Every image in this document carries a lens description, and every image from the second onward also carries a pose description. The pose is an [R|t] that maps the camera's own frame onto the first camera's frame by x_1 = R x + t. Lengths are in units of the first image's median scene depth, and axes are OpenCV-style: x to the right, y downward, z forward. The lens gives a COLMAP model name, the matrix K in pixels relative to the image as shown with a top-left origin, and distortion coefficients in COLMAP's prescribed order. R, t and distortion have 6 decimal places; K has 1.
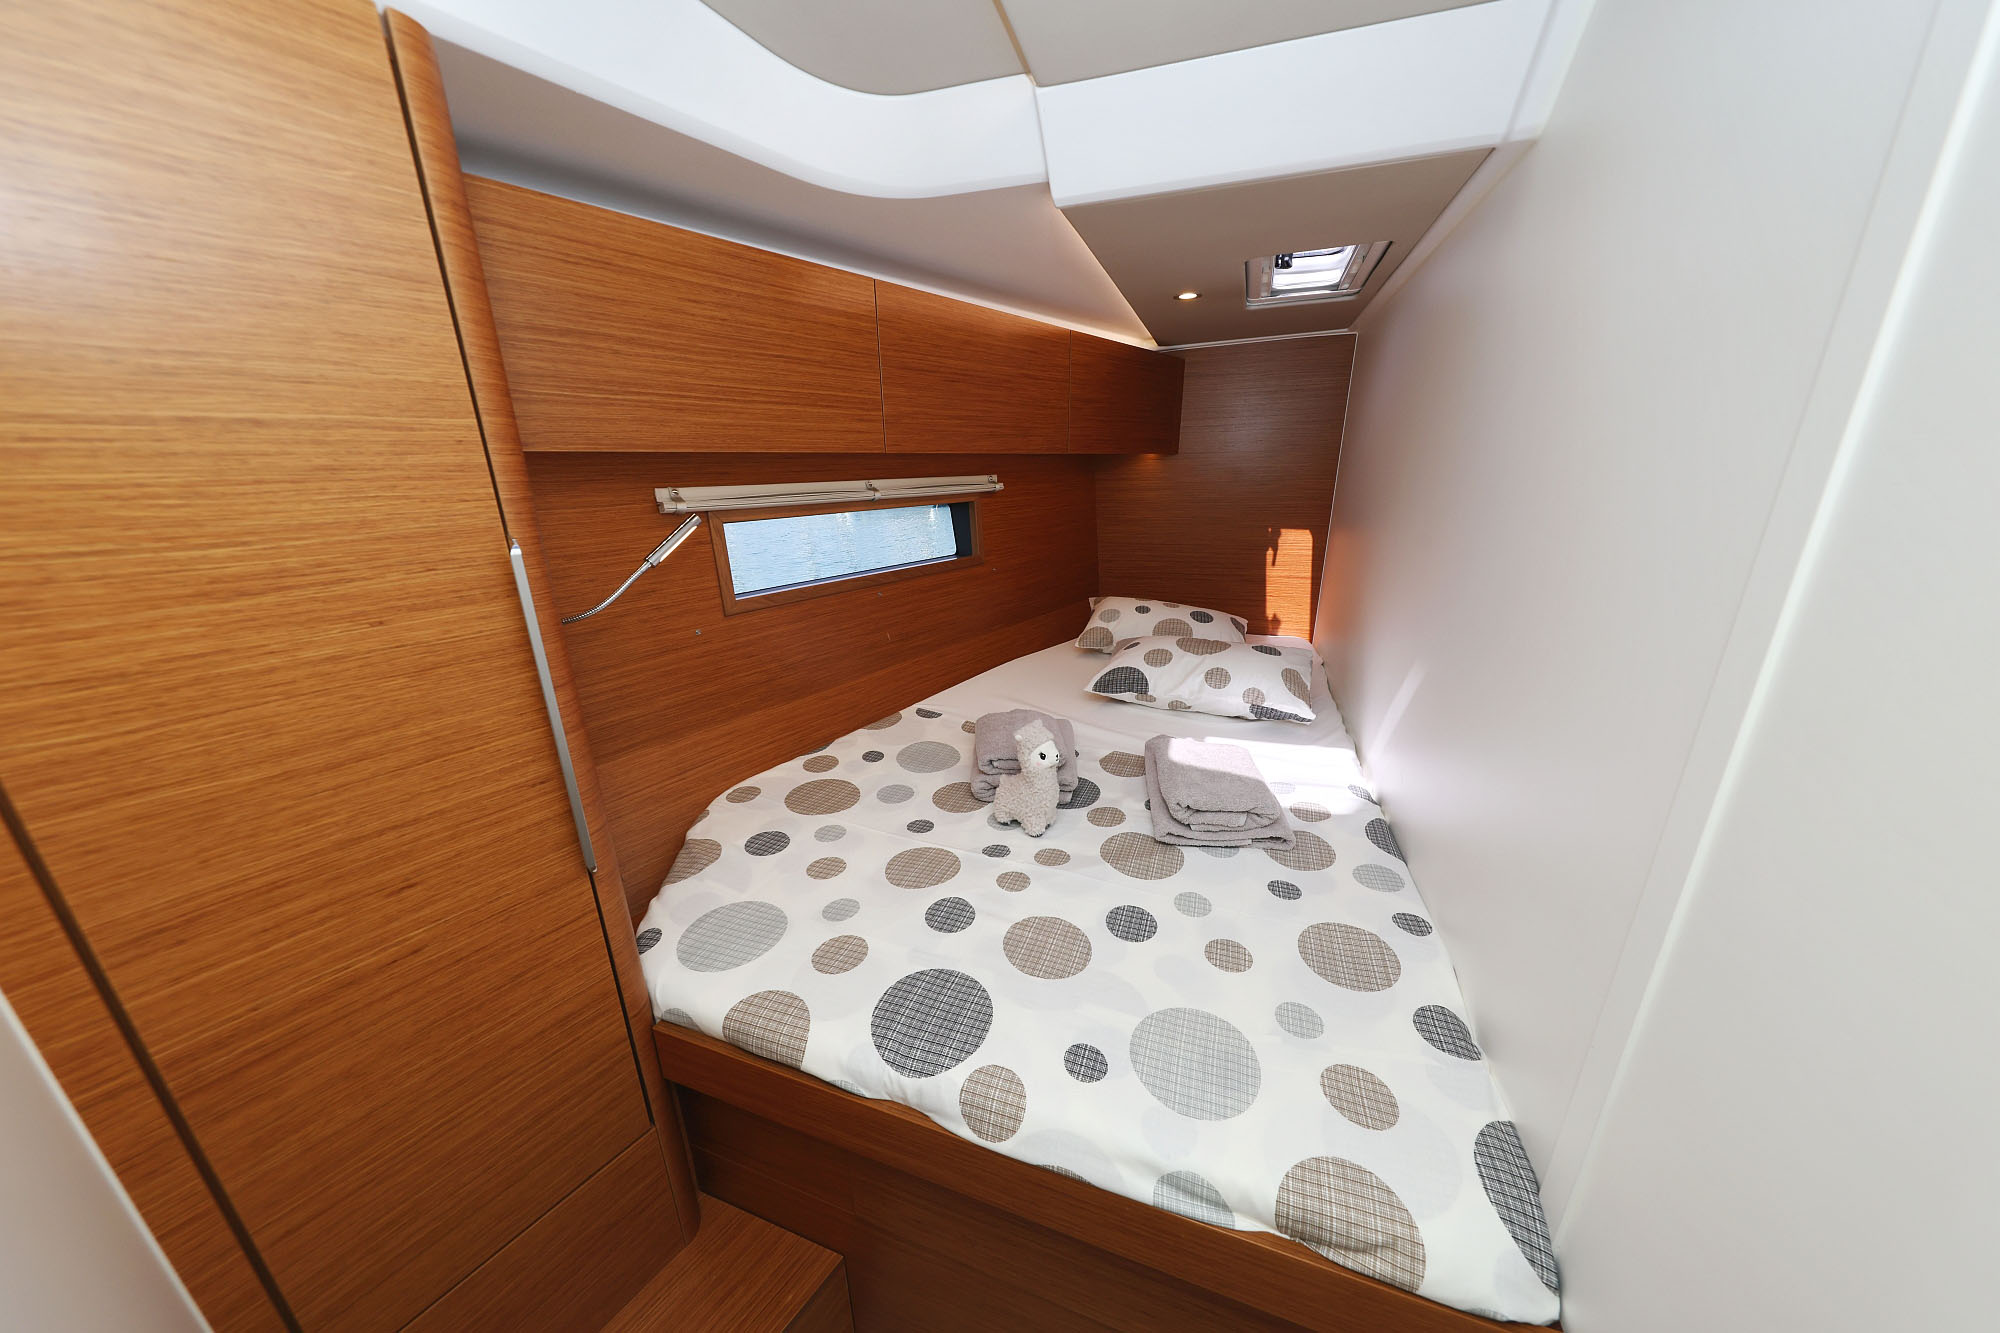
lens RADIAL K [[626.9, 0, 1000.0], [0, 626.9, 666.5], [0, 0, 1]] dist [0.000918, 0.000003]
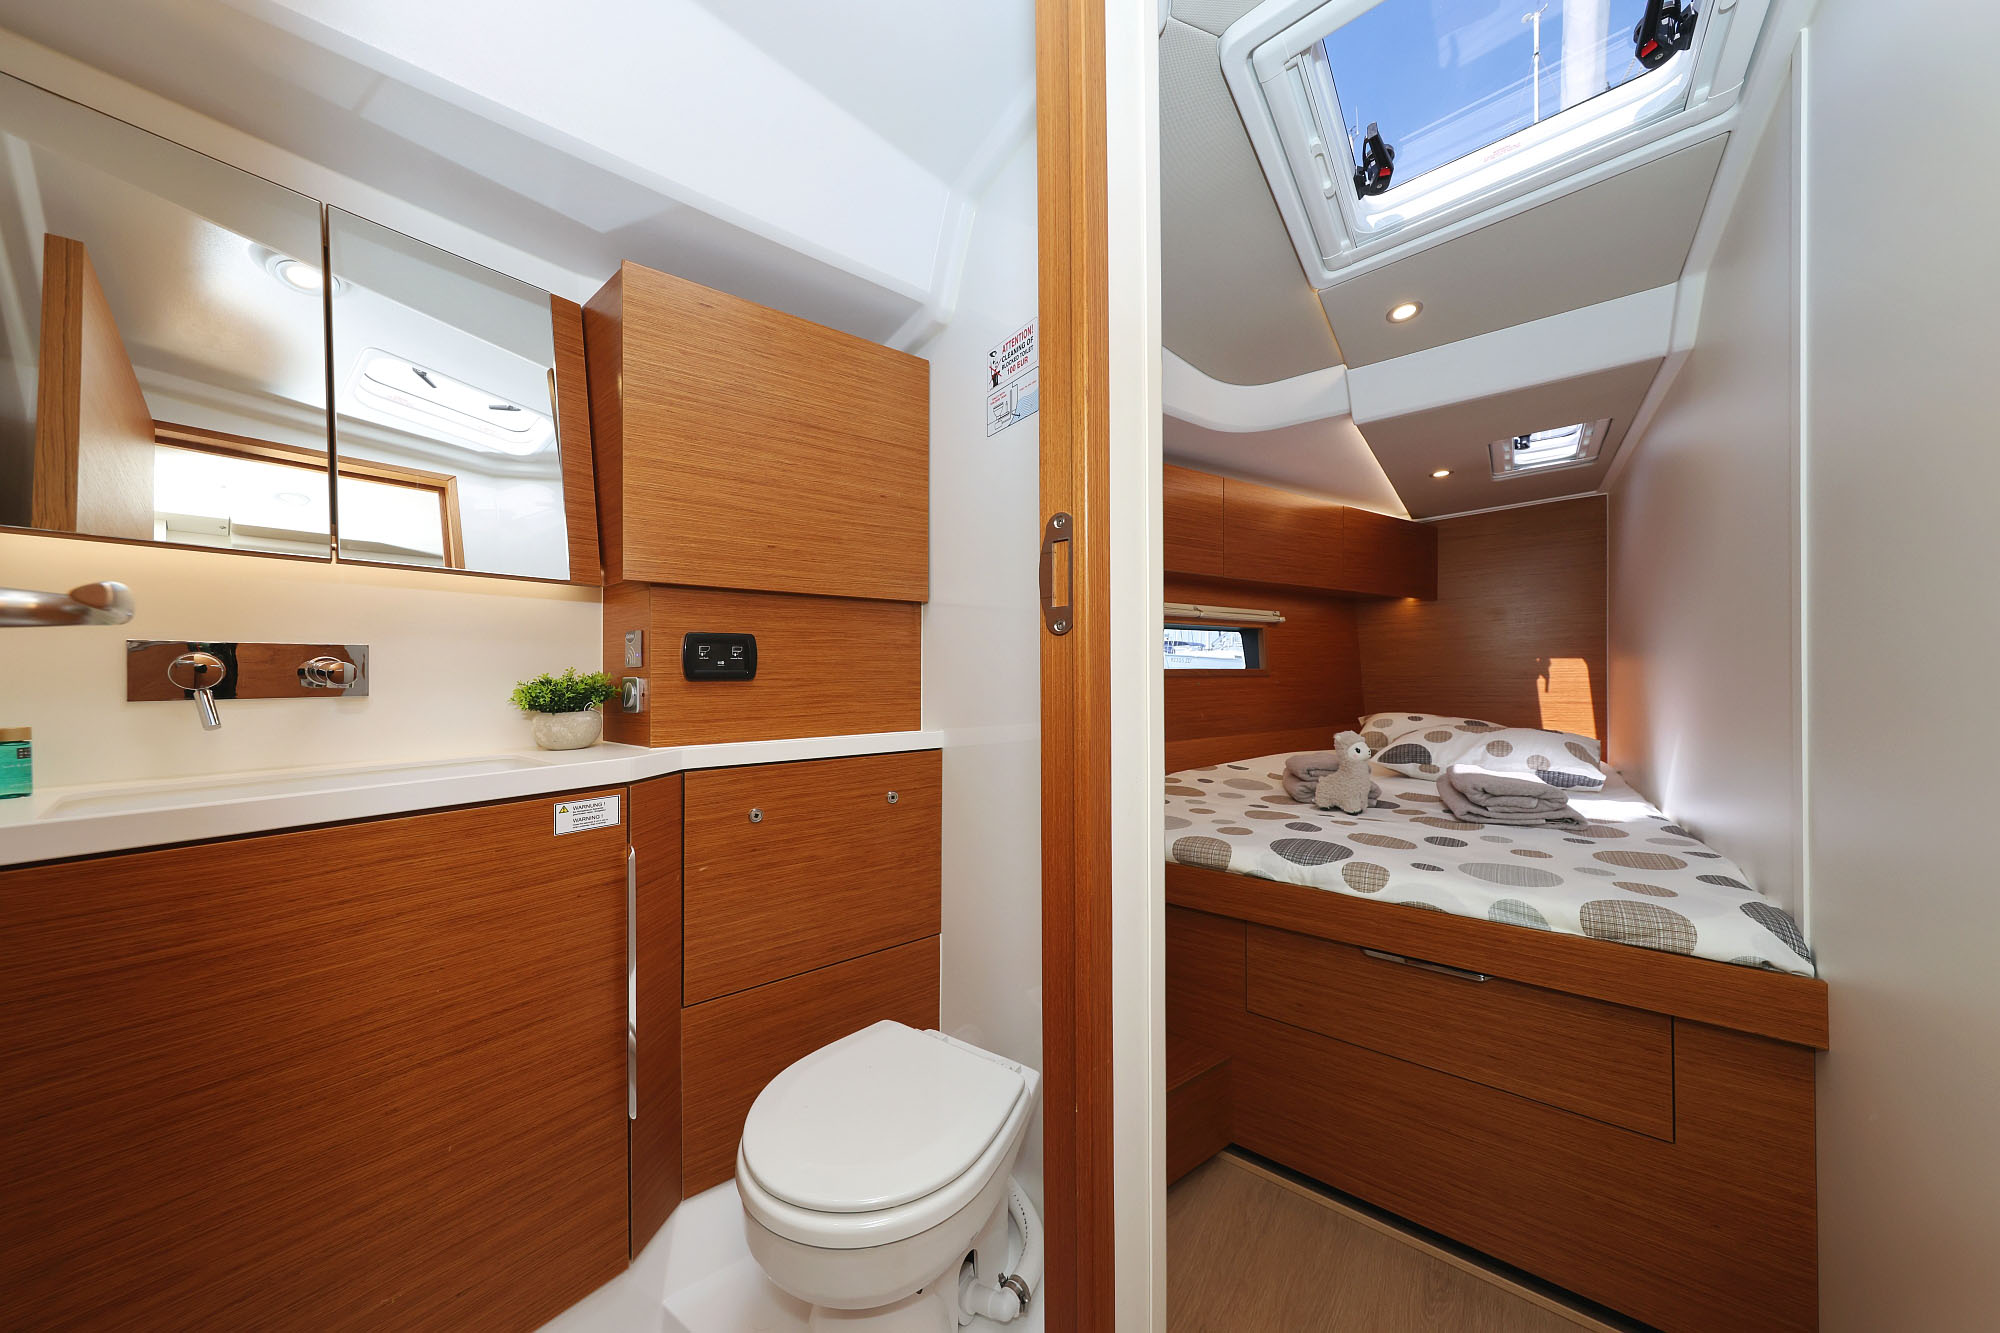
lens RADIAL K [[620.2, 0, 1005.1], [0, 620.2, 682.5], [0, 0, 1]] dist [0.001000, -0.000213]
pose [[0.947180, 0.008307, -0.320594, -0.169040], [-0.101695, 0.955853, -0.275687, 0.327851], [0.304150, 0.293729, 0.906210, -0.399600]]
